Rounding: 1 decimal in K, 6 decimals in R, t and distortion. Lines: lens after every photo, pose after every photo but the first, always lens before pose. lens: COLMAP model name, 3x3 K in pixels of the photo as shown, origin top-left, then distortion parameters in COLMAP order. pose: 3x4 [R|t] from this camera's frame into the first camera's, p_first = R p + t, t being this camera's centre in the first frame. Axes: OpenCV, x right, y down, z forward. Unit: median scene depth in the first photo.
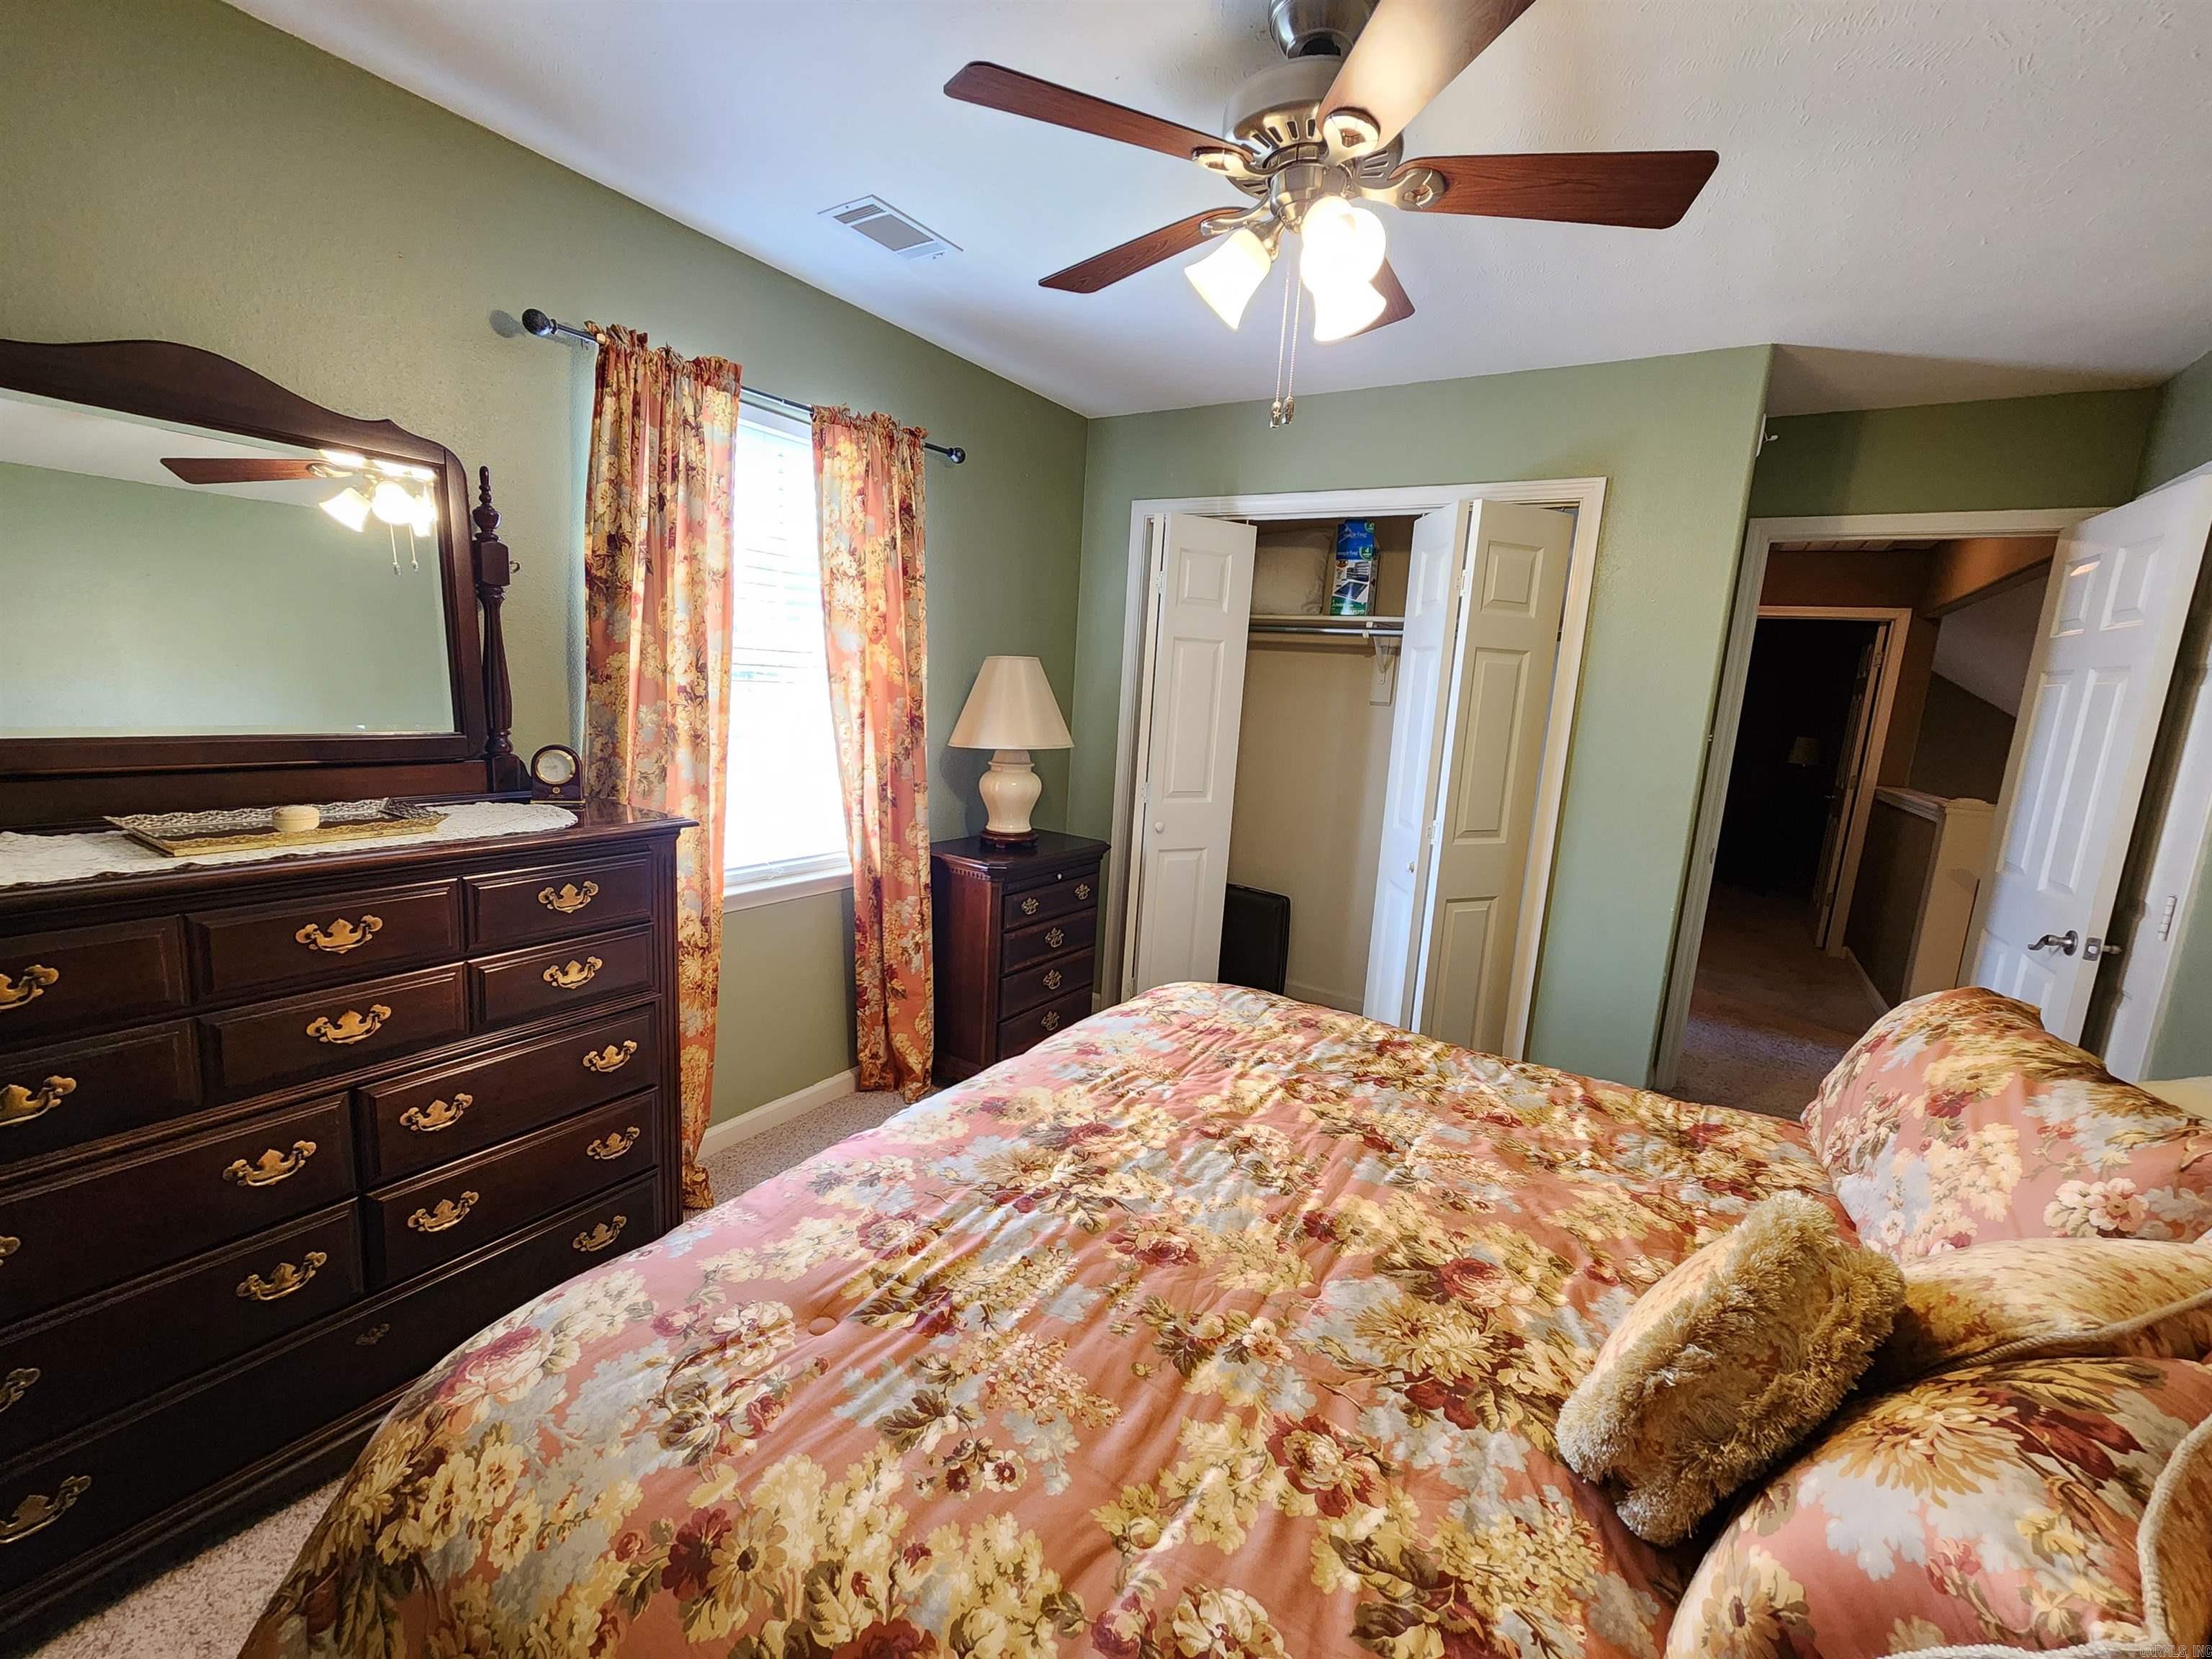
lens RADIAL K [[918.1, 0, 1095.5], [0, 918.1, 844.1], [0, 0, 1]] dist [0.000208, 0.000387]
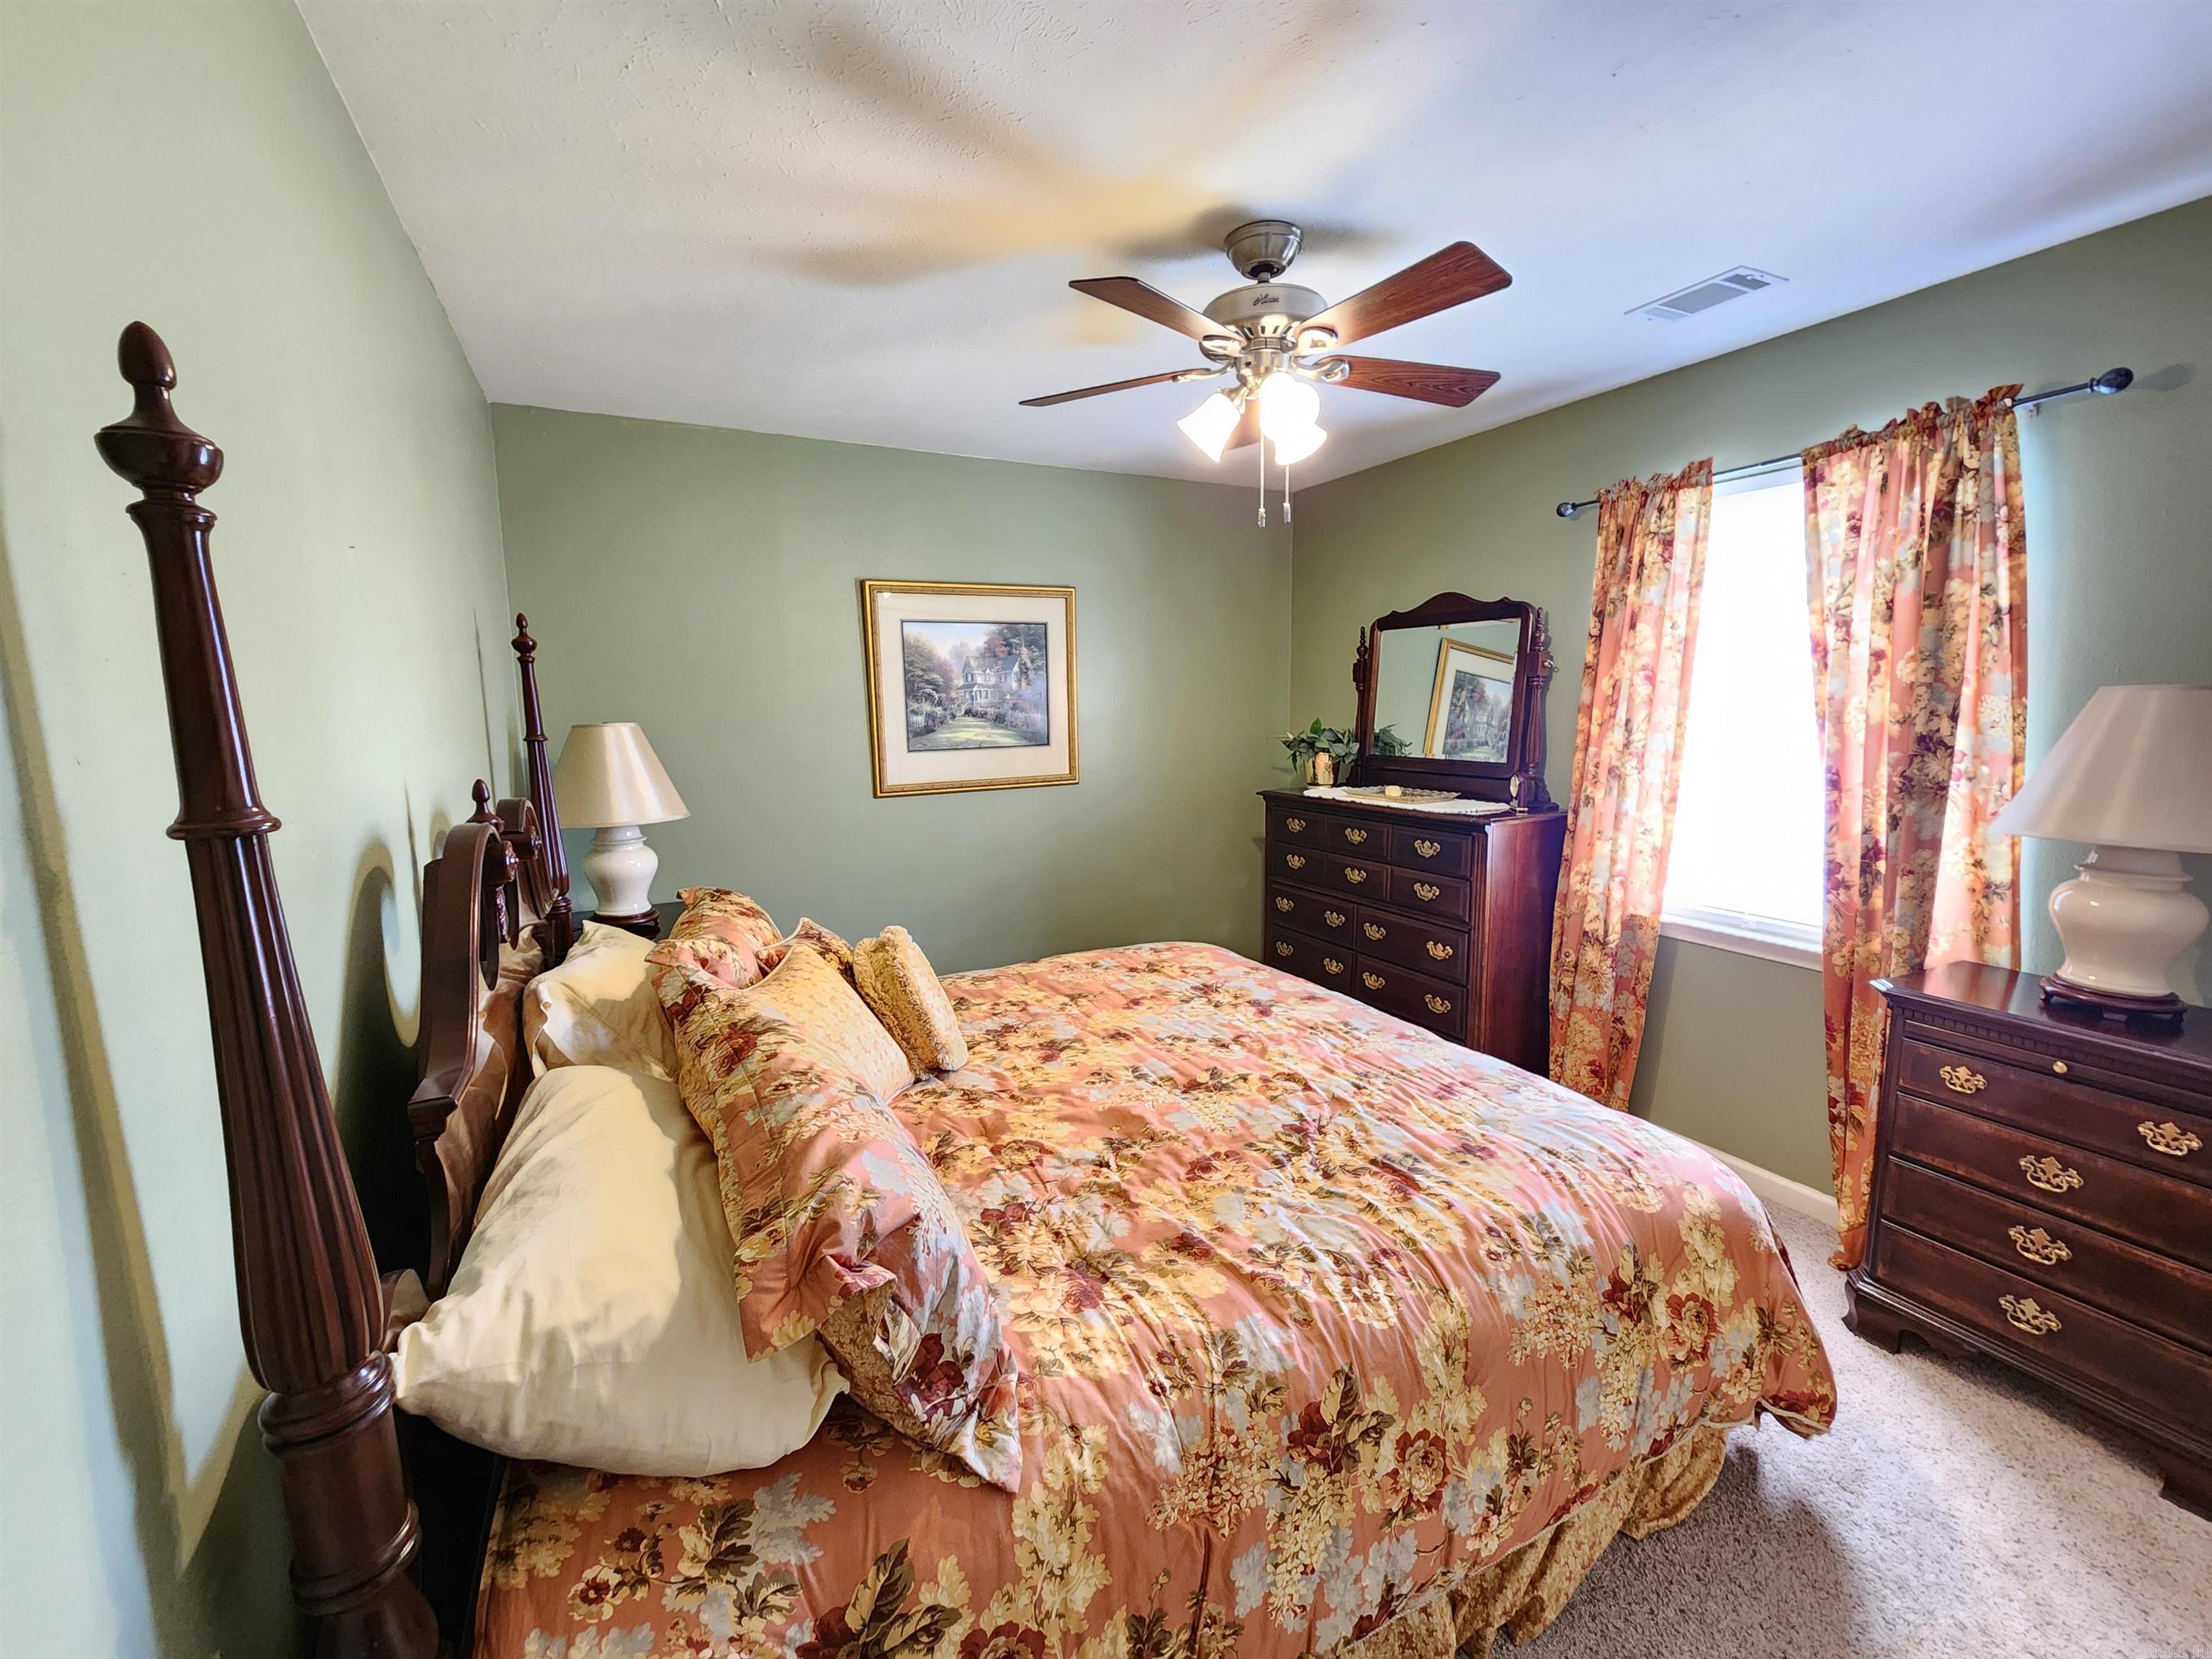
lens RADIAL K [[918.1, 0, 1100.9], [0, 918.1, 833.8], [0, 0, 1]] dist [0.000208, 0.000387]
pose [[-0.506140, 0.067385, -0.859815, 1.319169], [-0.174413, 0.968347, 0.178561, -0.182426], [0.844631, 0.240340, -0.478367, 1.328809]]
